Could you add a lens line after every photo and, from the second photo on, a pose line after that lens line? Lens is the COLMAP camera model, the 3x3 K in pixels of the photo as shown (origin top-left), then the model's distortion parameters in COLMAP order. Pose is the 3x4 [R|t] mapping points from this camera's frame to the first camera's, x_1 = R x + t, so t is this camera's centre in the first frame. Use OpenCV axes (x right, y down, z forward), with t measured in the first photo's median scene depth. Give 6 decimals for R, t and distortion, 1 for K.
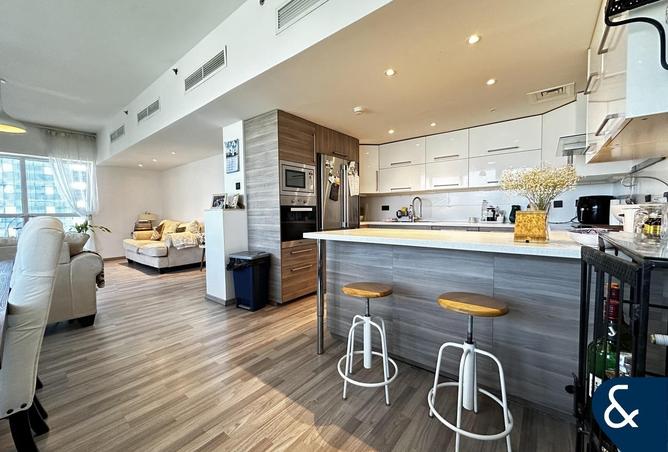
lens RADIAL K [[272.4, 0, 330.8], [0, 272.4, 226.6], [0, 0, 1]] dist [0.002016, 0.000075]
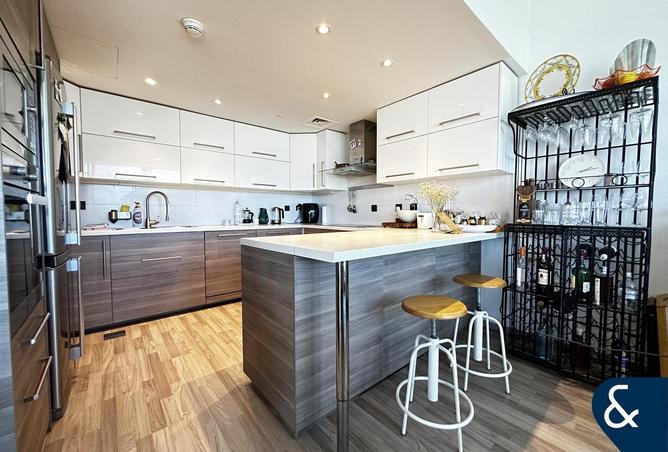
lens RADIAL K [[272.4, 0, 331.3], [0, 272.4, 225.4], [0, 0, 1]] dist [0.002016, 0.000075]
pose [[0.175158, -0.033631, 0.983966, -0.344214], [0.049460, 0.998455, 0.025321, -0.022935], [-0.983297, 0.044232, 0.176551, 0.546401]]
